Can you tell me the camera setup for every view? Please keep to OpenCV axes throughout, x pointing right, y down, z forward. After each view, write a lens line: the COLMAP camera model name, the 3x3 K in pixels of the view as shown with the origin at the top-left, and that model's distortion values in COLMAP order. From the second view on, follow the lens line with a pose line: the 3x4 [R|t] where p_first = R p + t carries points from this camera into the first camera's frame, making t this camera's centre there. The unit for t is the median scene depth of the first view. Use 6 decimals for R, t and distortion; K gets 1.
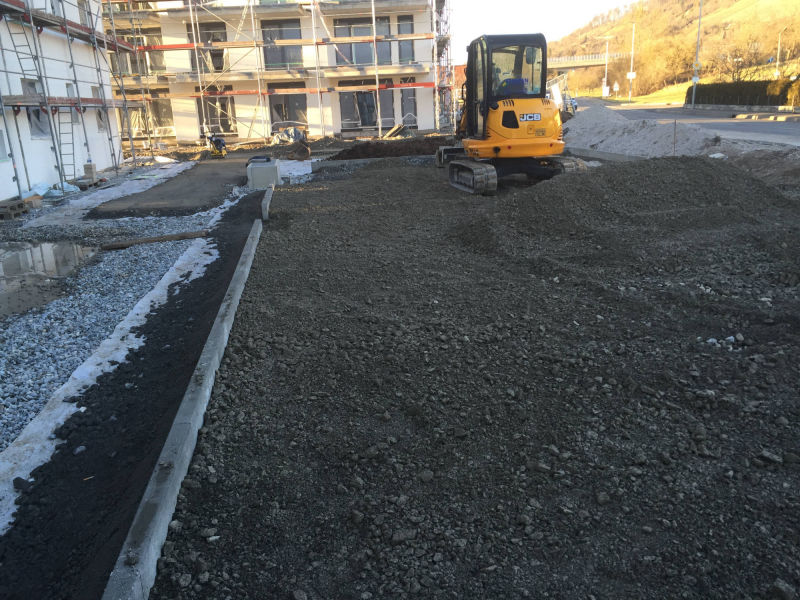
lens RADIAL K [[682.4, 0, 406.0], [0, 682.4, 301.7], [0, 0, 1]] dist [0.083083, -0.106810]
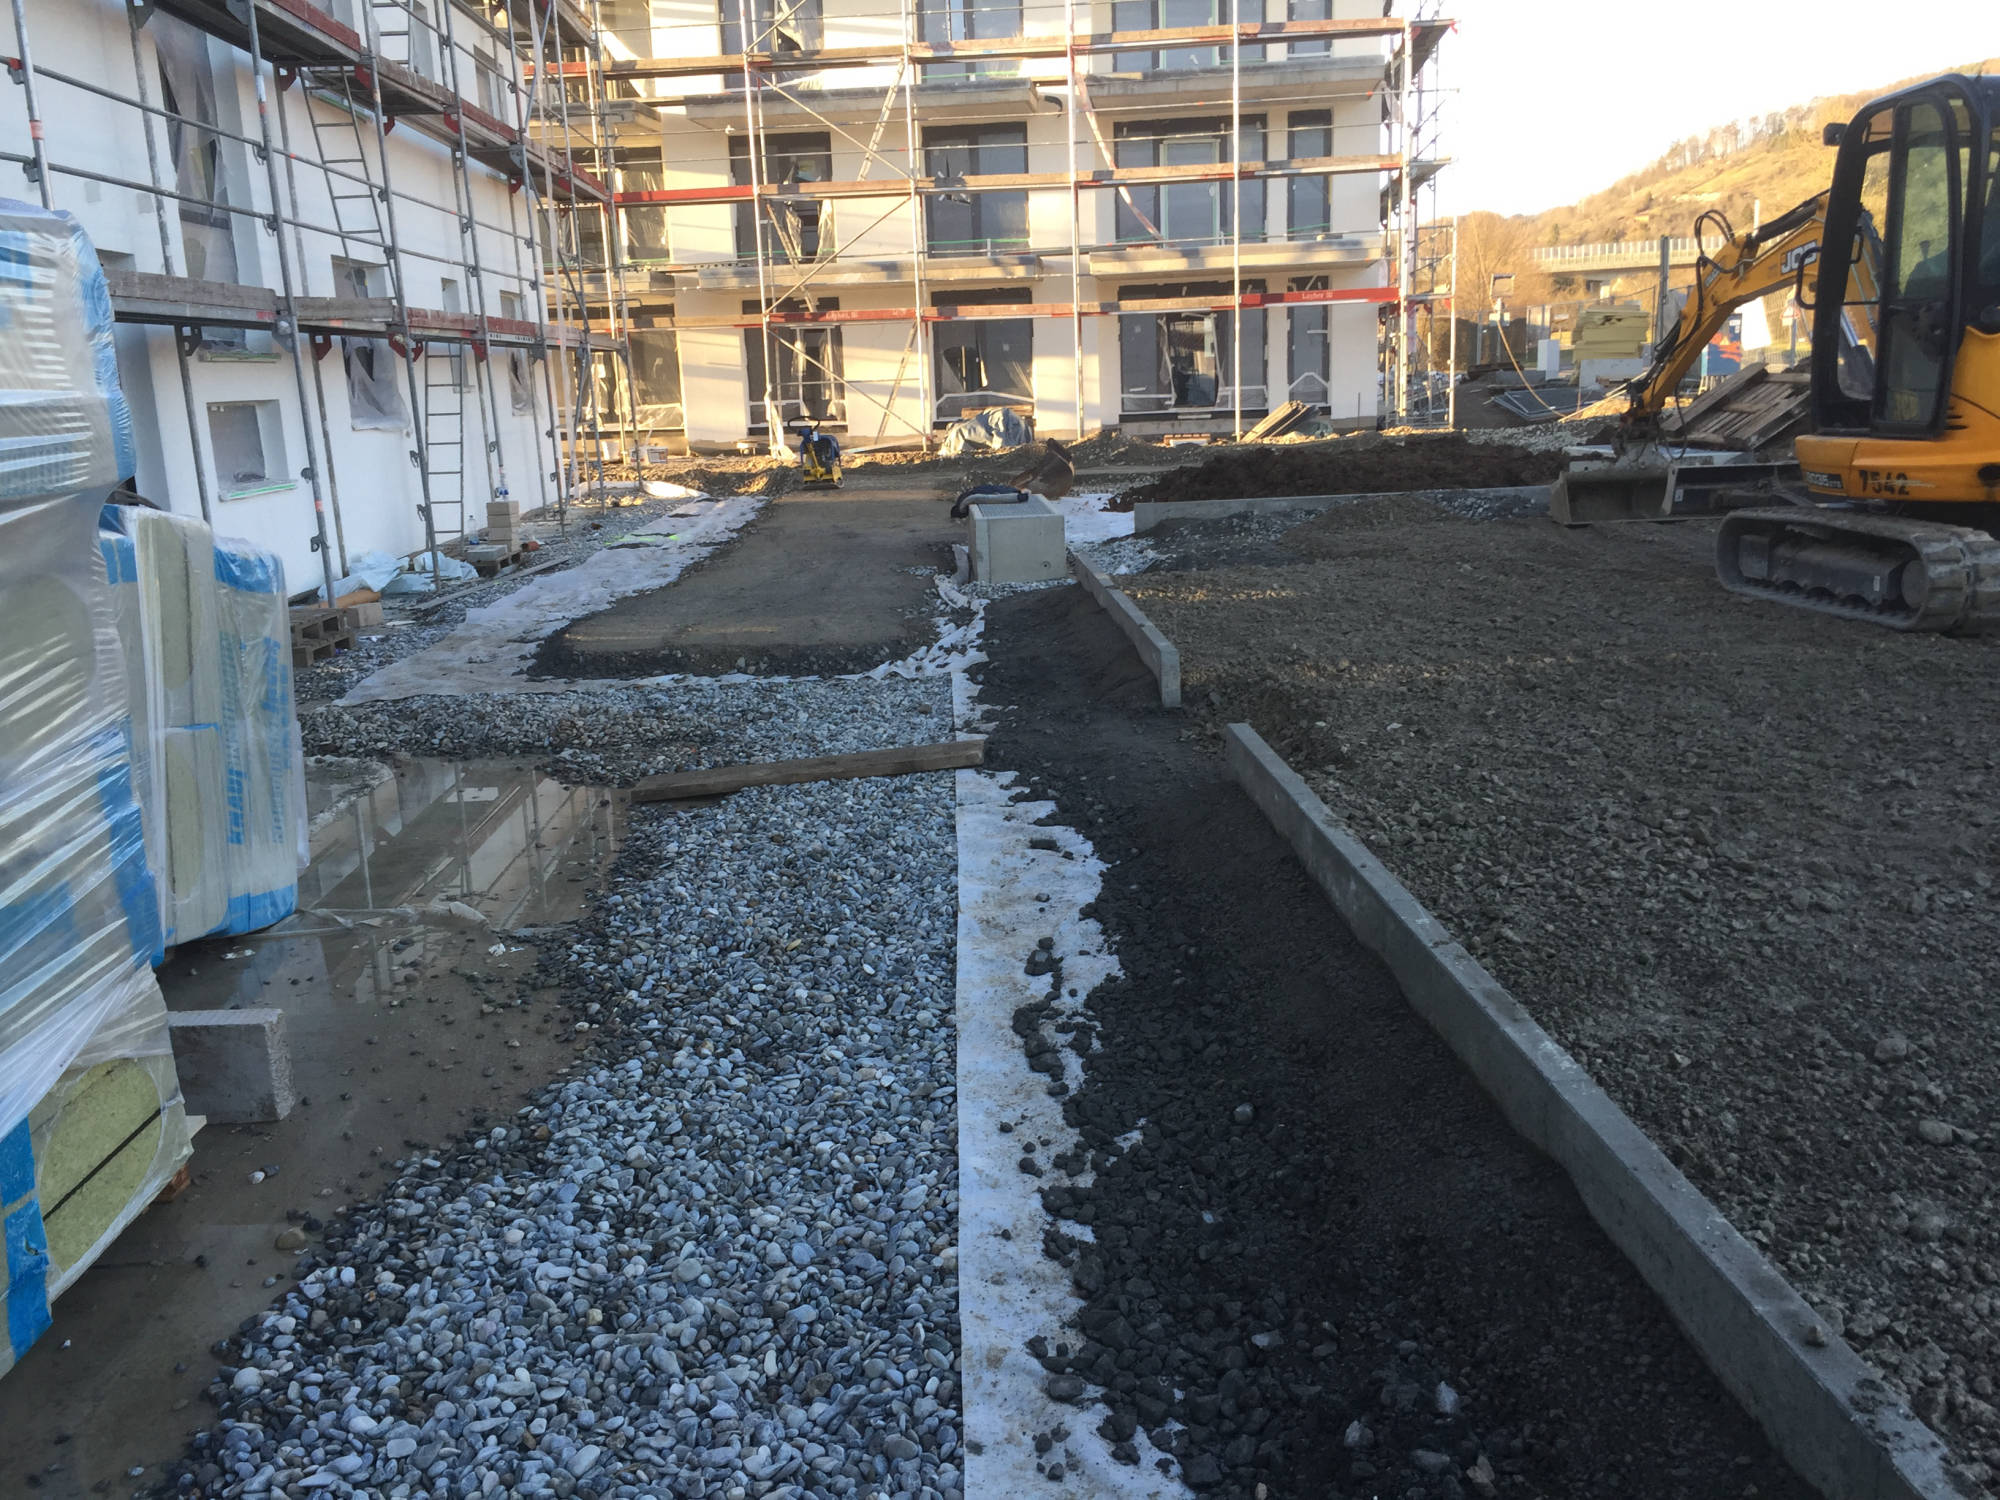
lens RADIAL K [[1705.9, 0, 991.9], [0, 1705.9, 749.5], [0, 0, 1]] dist [0.083083, -0.106810]
pose [[0.994566, 0.031701, -0.099169, -0.074246], [-0.037282, 0.997793, -0.054941, -0.021299], [0.097209, 0.058340, 0.993553, 0.101574]]
